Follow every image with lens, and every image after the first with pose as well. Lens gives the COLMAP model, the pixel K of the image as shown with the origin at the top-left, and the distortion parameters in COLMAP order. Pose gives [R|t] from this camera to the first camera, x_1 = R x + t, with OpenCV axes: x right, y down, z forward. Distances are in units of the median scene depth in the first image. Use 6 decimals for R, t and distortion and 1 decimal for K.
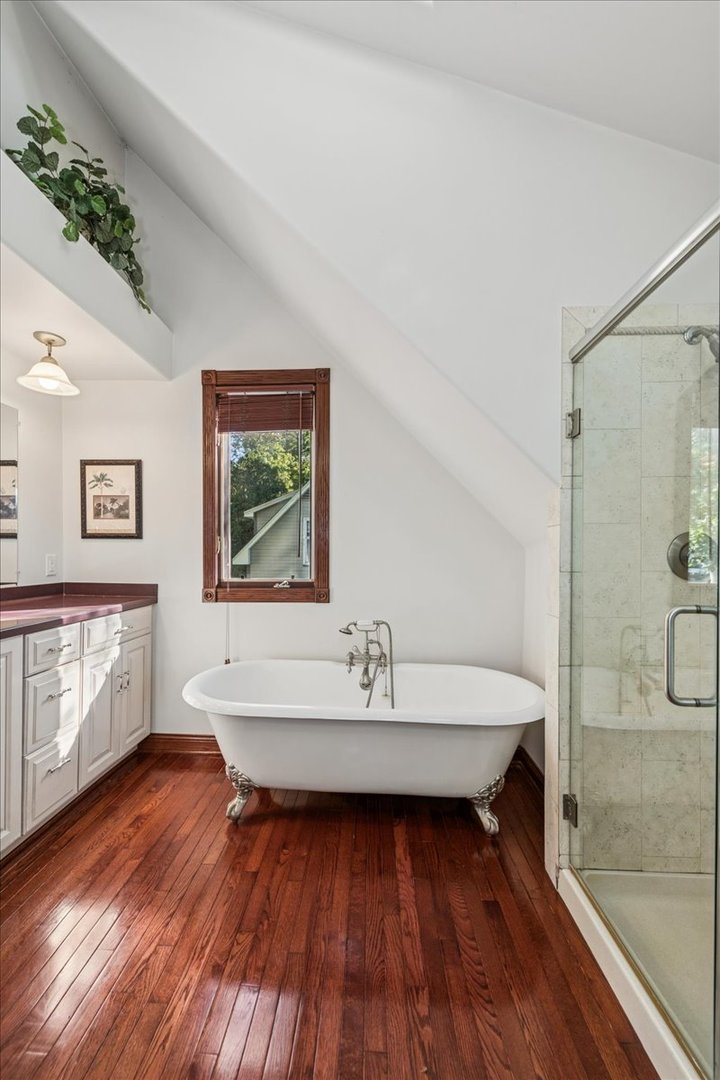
lens RADIAL K [[474.5, 0, 360.0], [0, 474.5, 540.0], [0, 0, 1]] dist [0.000856, 0.000096]
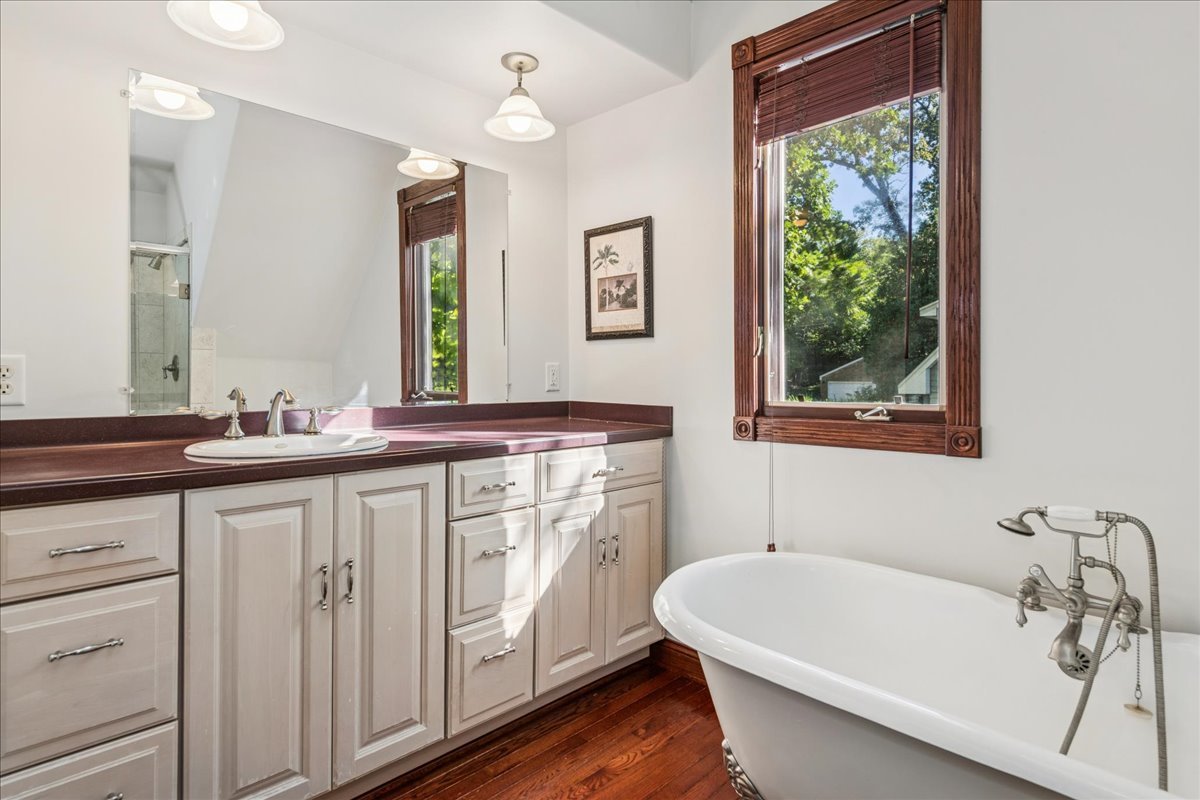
lens RADIAL K [[647.5, 0, 600.6], [0, 647.5, 376.3], [0, 0, 1]] dist [0.034950, -0.020055]
pose [[0.725916, -0.006605, -0.687752, 0.106361], [0.016803, 0.999826, 0.008133, 0.044772], [0.687578, -0.017460, 0.725900, 0.310660]]
